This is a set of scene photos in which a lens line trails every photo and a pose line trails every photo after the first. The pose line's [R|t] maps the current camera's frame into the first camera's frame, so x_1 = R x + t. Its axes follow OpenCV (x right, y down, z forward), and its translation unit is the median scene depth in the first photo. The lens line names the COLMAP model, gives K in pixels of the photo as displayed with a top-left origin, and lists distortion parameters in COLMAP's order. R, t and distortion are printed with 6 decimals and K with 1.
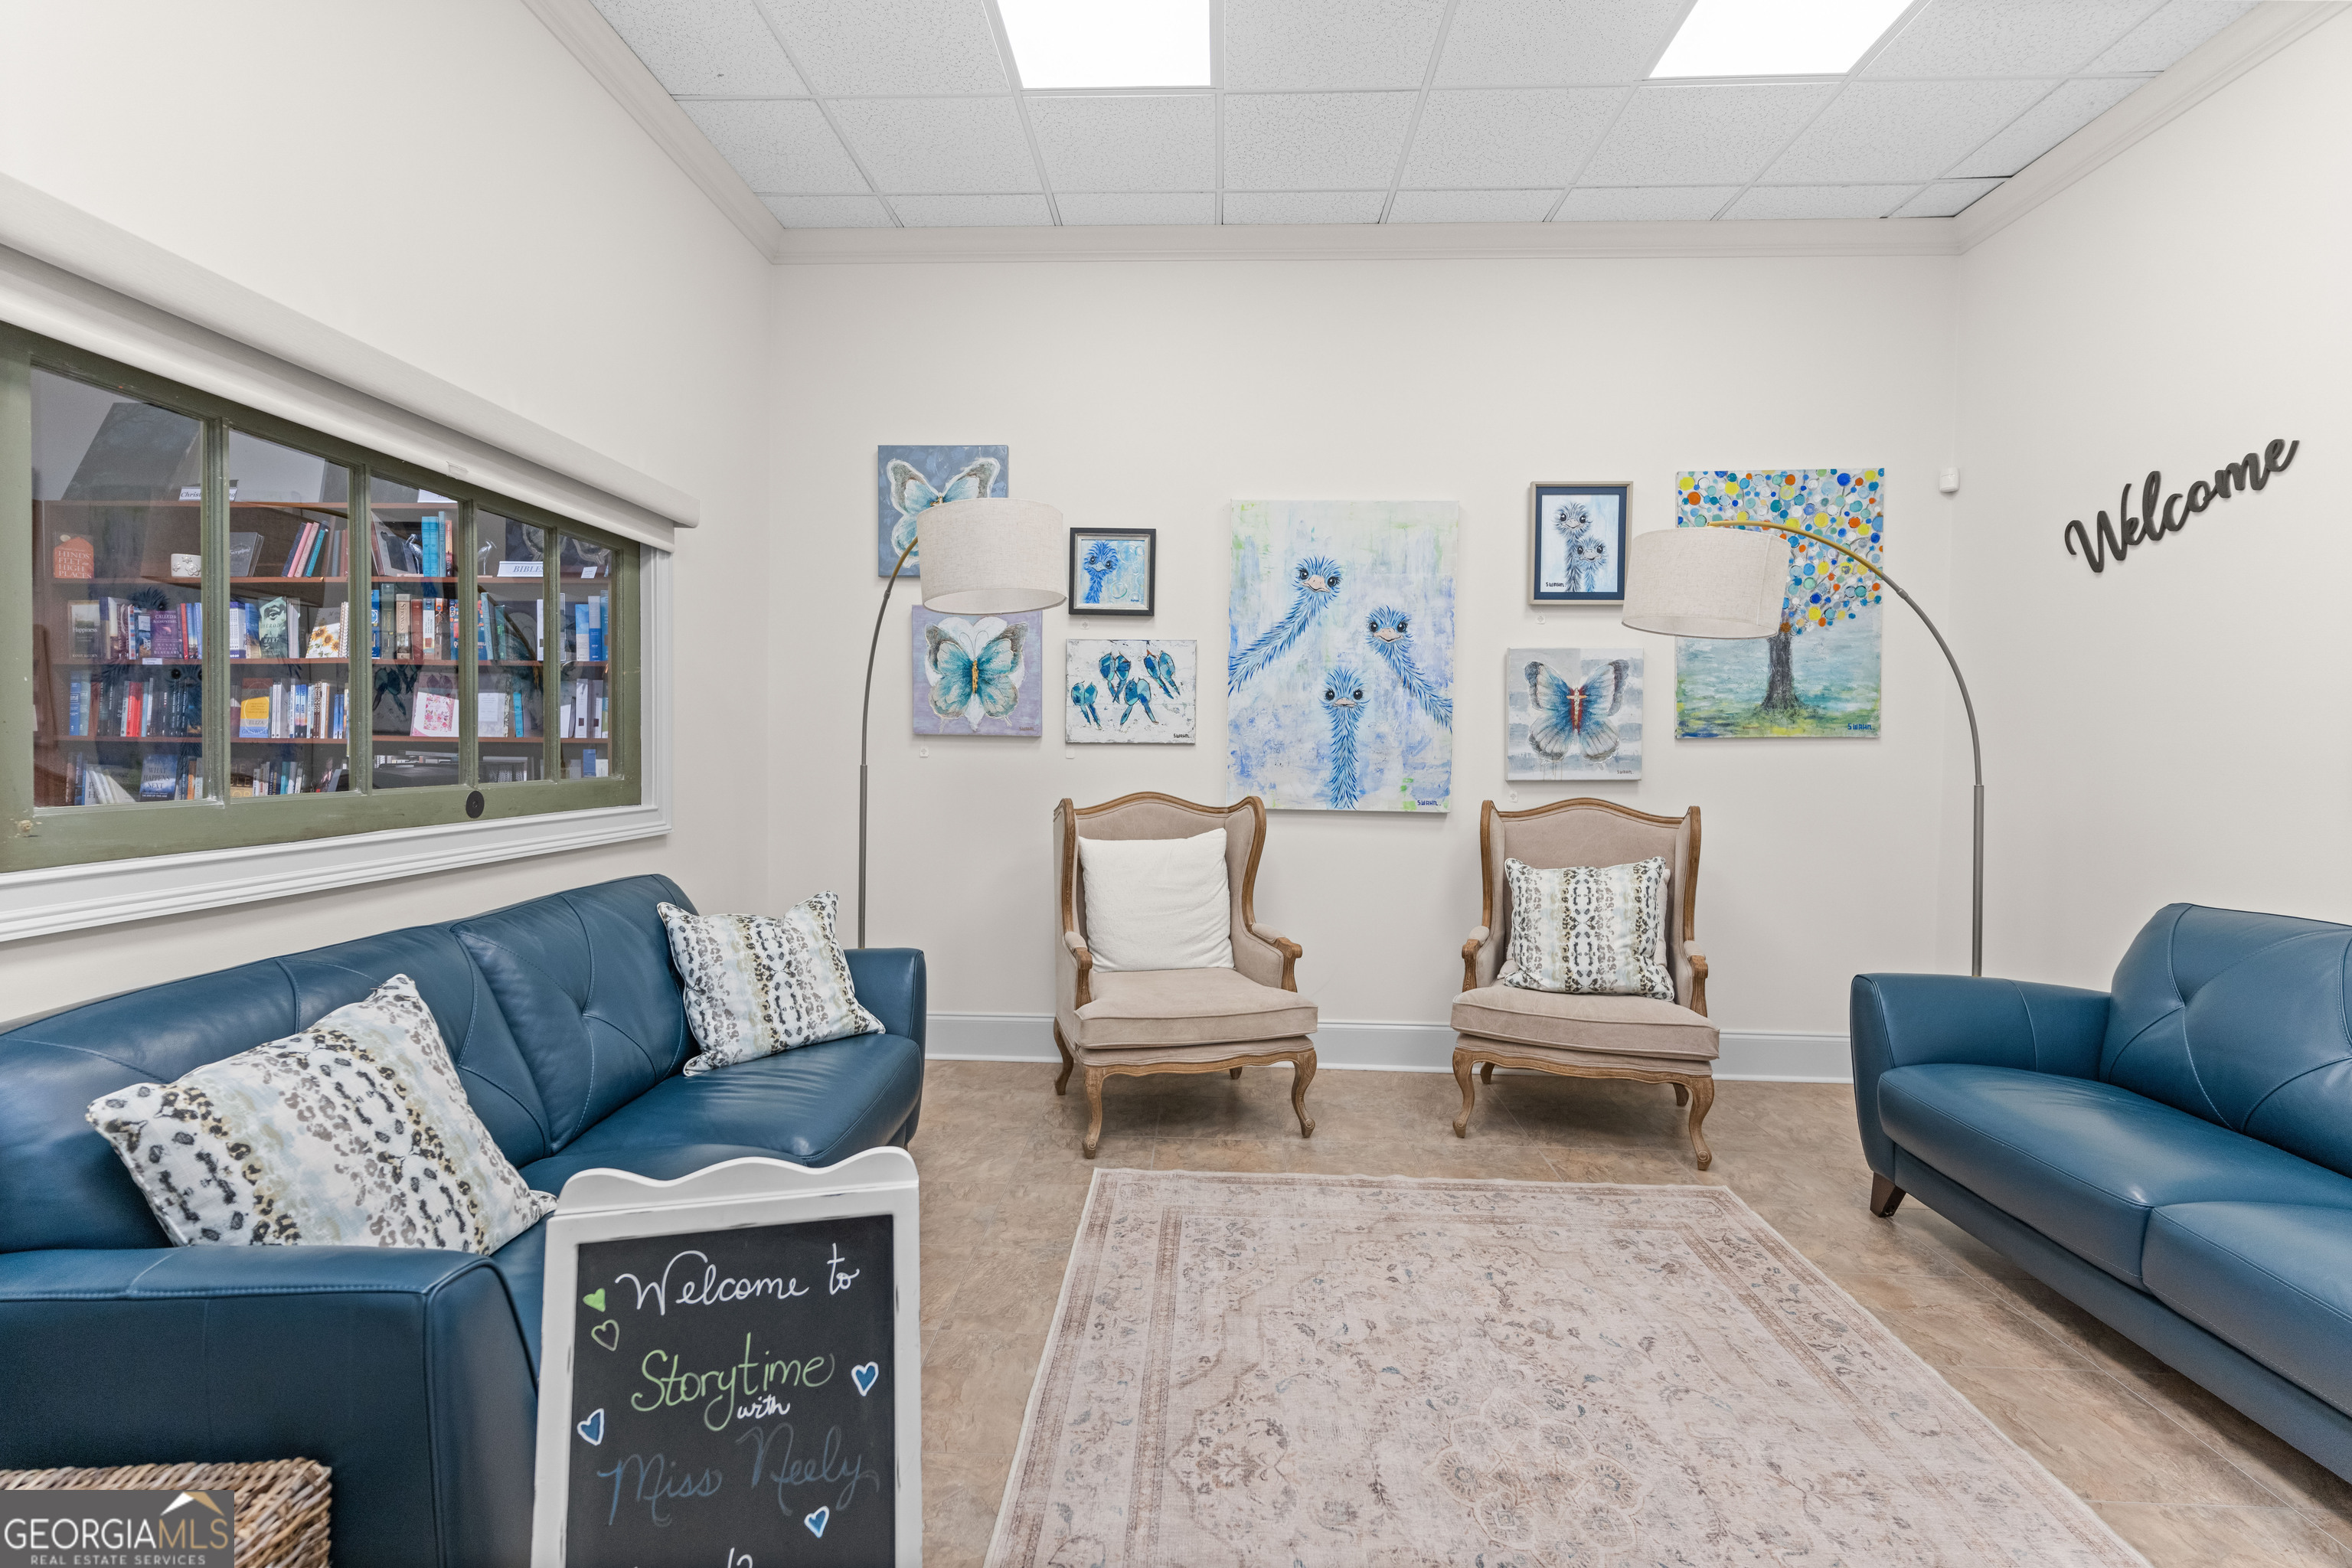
lens RADIAL K [[1115.9, 0, 1176.0], [0, 1115.9, 784.0], [0, 0, 1]] dist [-0.000672, 0.000441]
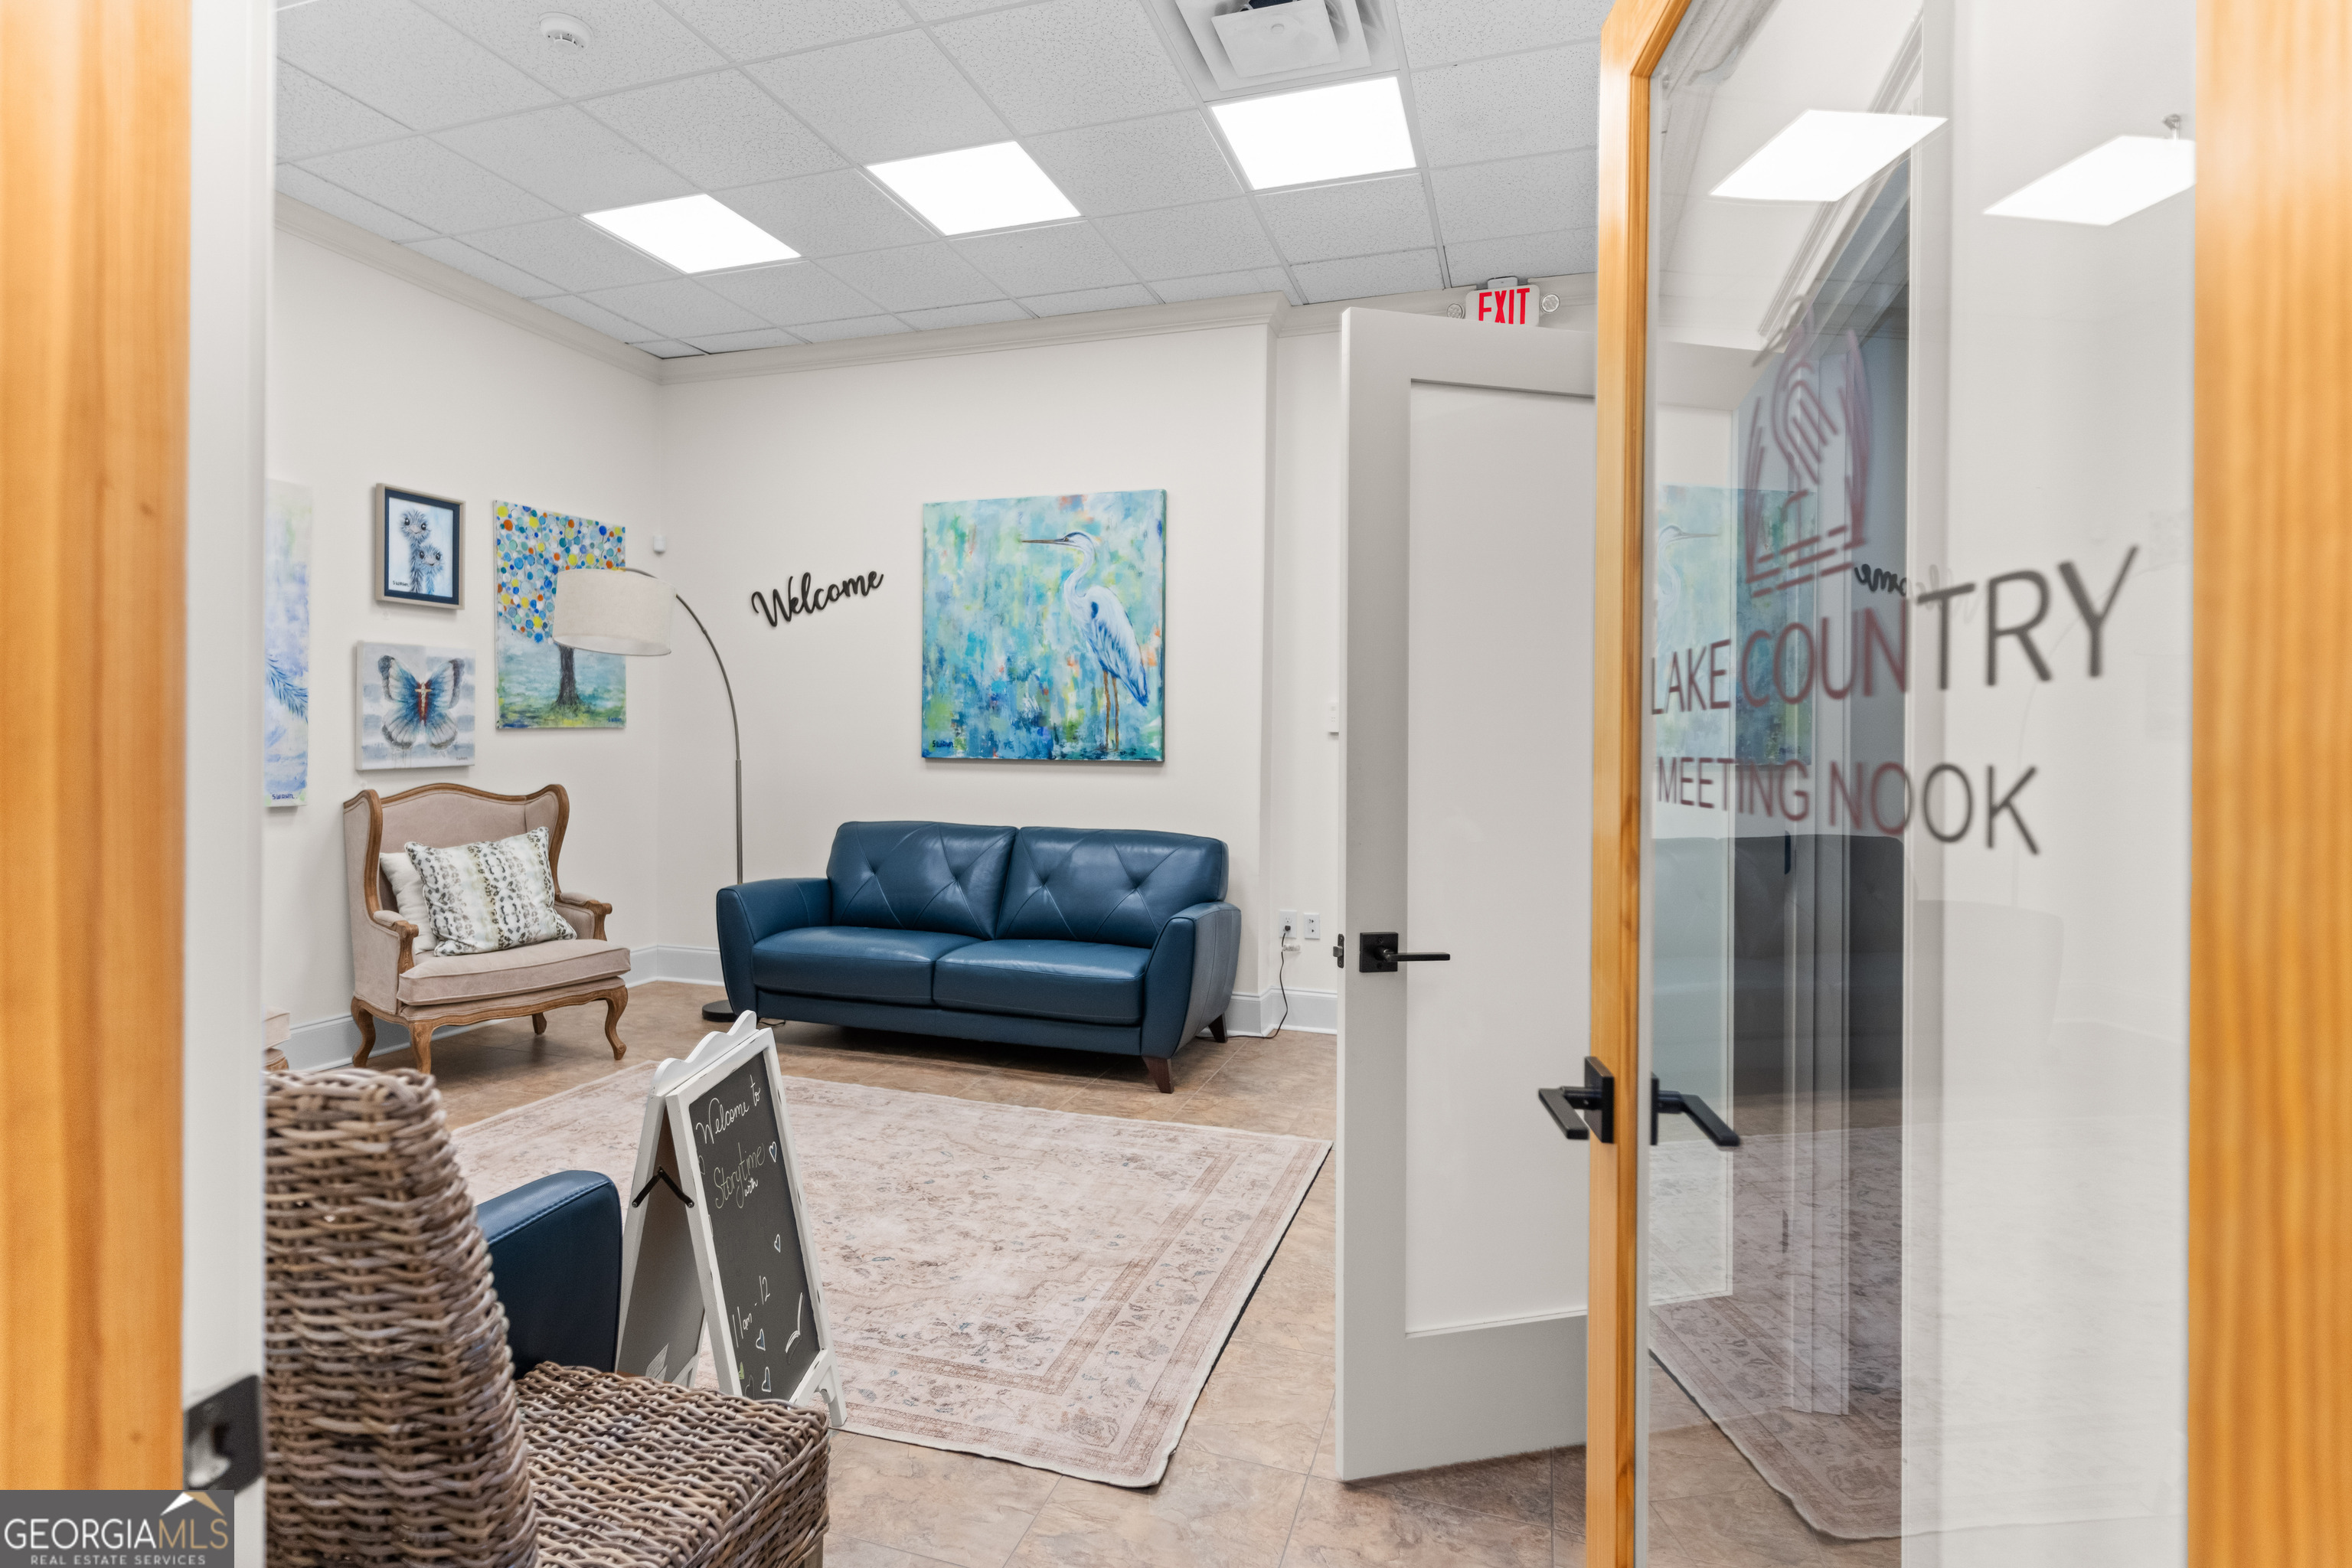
lens RADIAL K [[1115.9, 0, 1176.0], [0, 1115.9, 784.0], [0, 0, 1]] dist [-0.000672, 0.000441]
pose [[0.263915, -0.048417, 0.963330, -0.499009], [0.033543, 0.998596, 0.041000, -0.007355], [-0.963963, 0.021493, 0.265168, 0.011627]]
